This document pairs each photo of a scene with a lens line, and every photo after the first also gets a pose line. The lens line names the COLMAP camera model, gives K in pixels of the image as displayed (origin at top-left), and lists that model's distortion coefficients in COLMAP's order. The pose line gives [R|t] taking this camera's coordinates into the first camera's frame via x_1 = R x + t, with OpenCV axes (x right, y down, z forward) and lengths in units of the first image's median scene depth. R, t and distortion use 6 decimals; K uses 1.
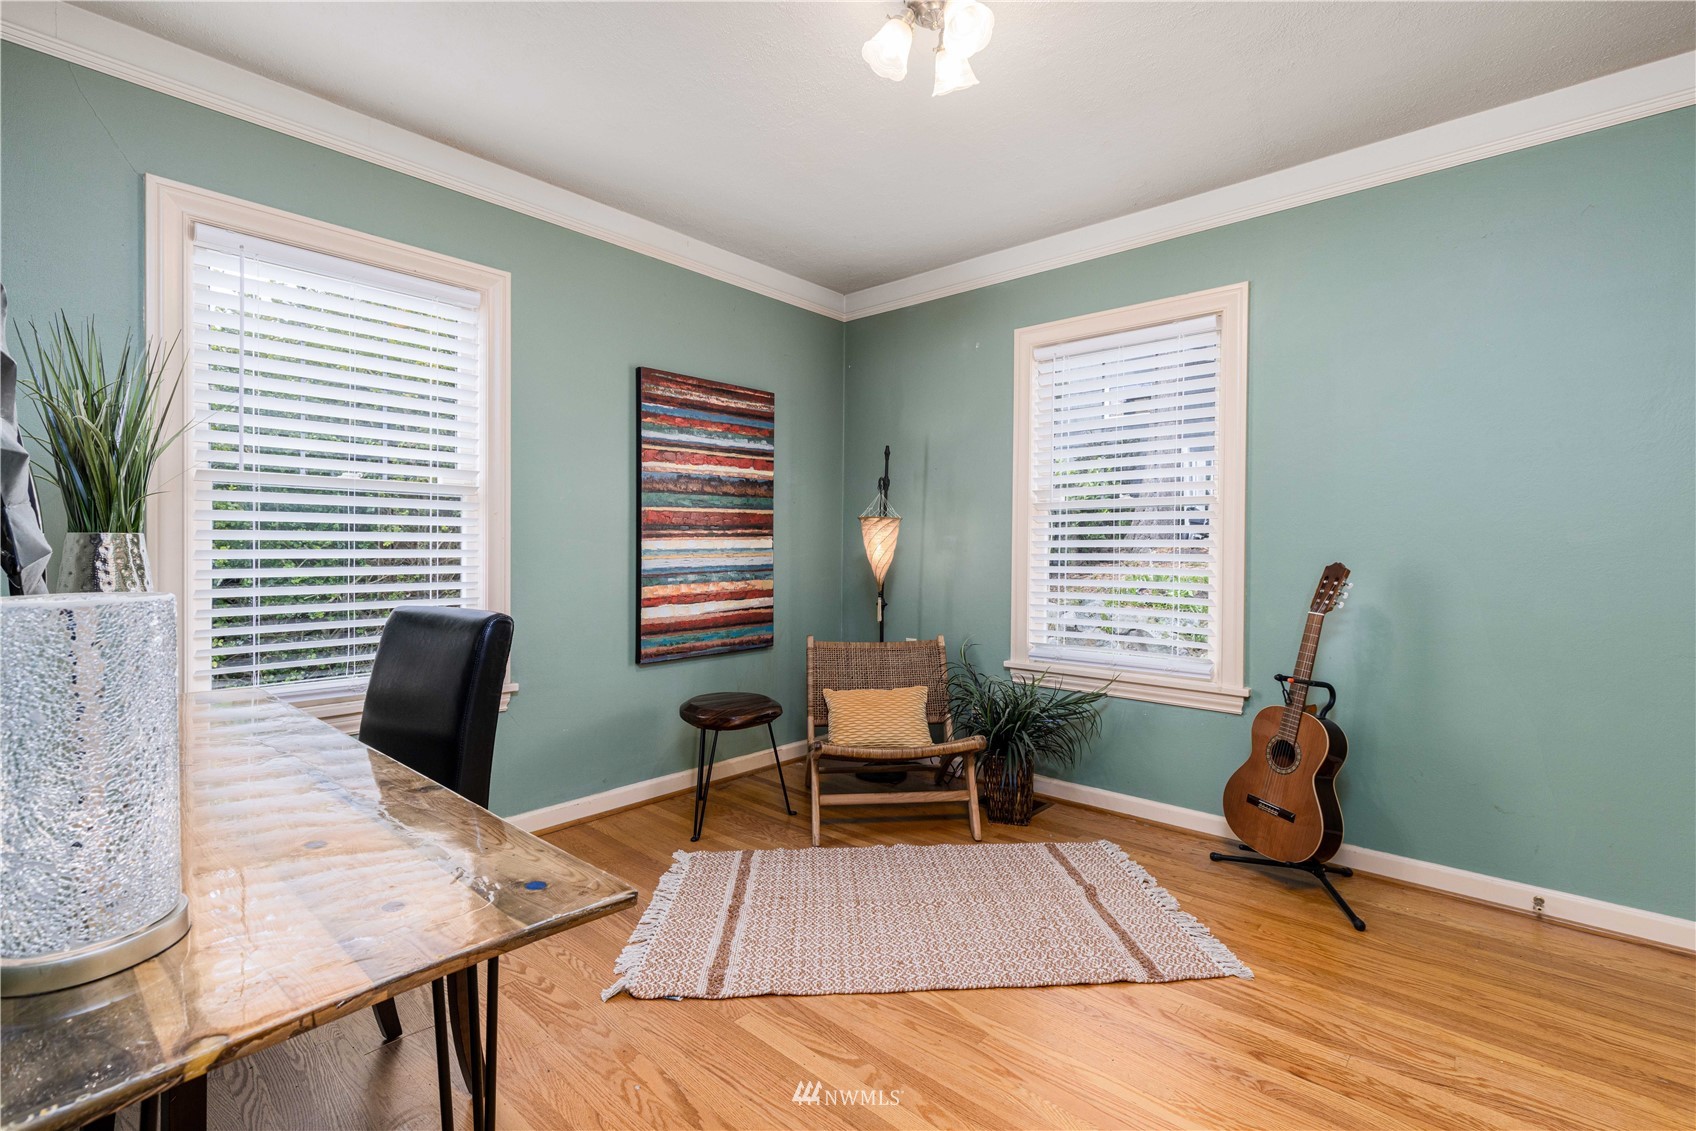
lens RADIAL K [[758.4, 0, 851.9], [0, 758.4, 554.9], [0, 0, 1]] dist [0.002539, 0.000379]
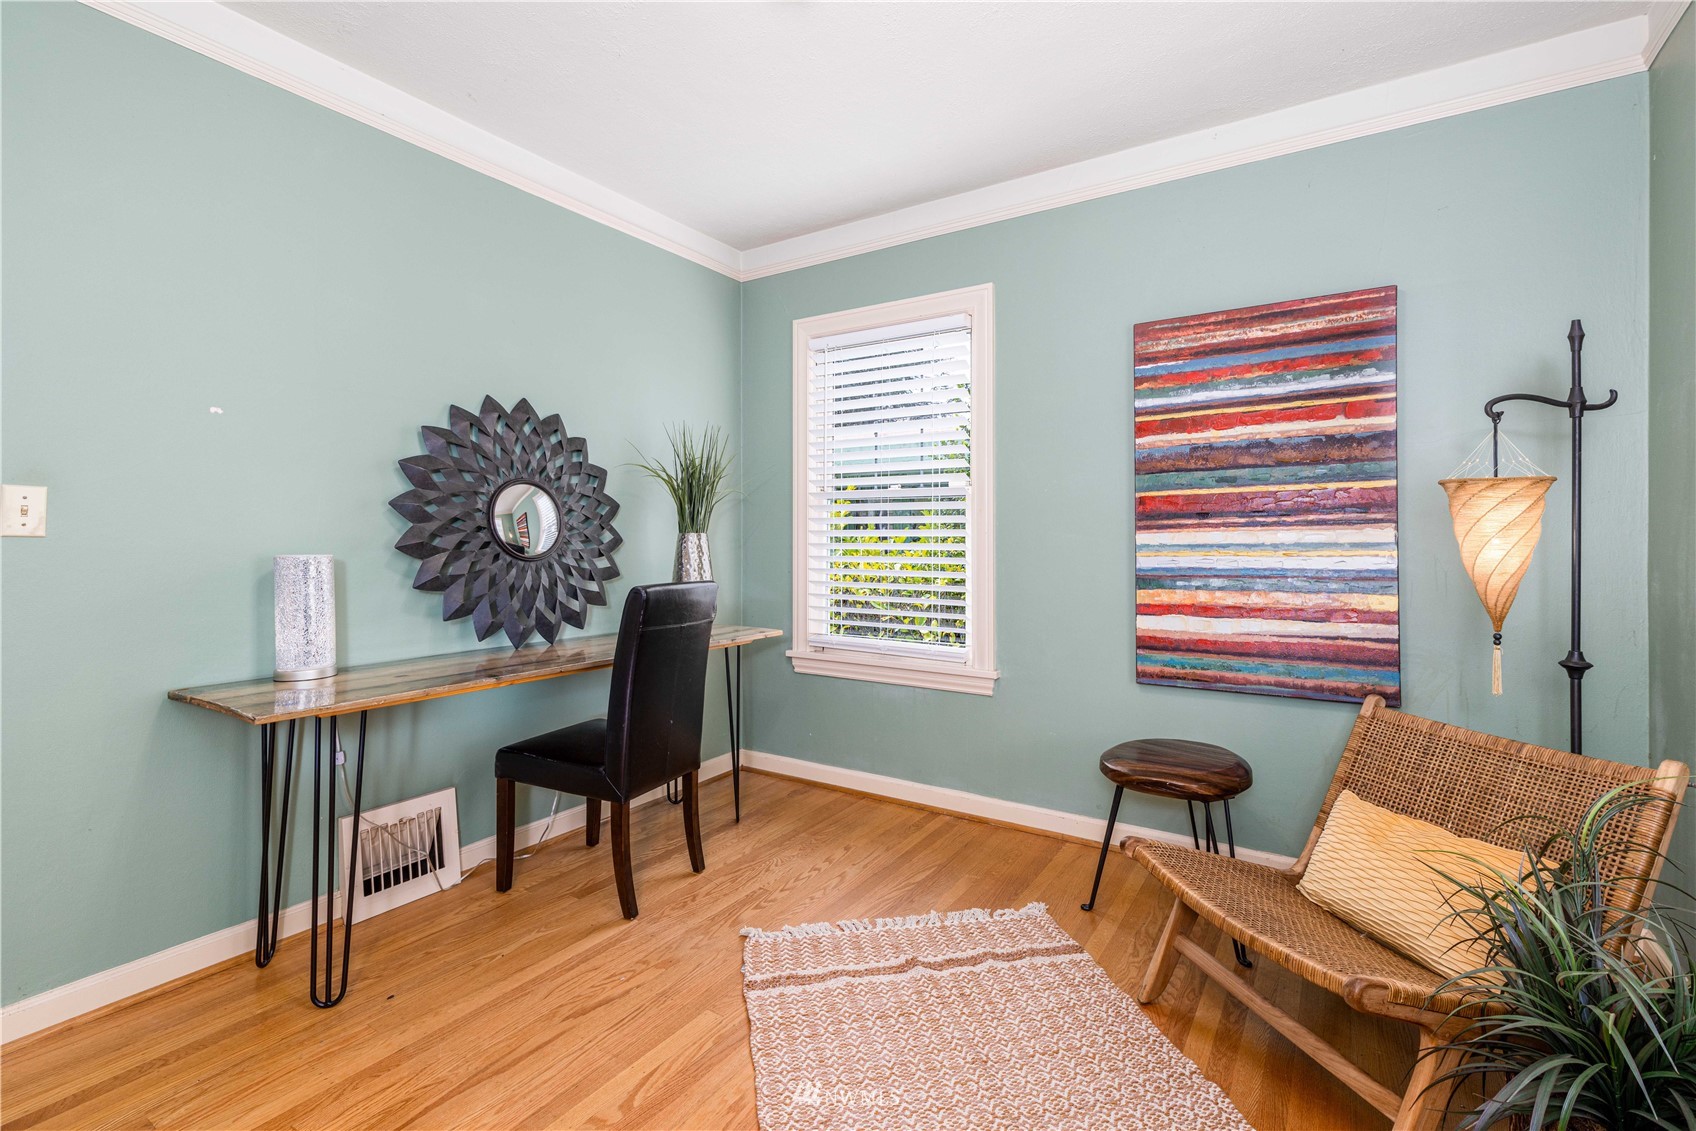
lens RADIAL K [[758.4, 0, 881.2], [0, 758.4, 538.3], [0, 0, 1]] dist [0.002539, 0.000379]
pose [[0.167861, -0.005557, -0.985795, 0.459545], [-0.013177, 0.999882, -0.007880, -0.002988], [0.985723, 0.014312, 0.167768, 0.548396]]
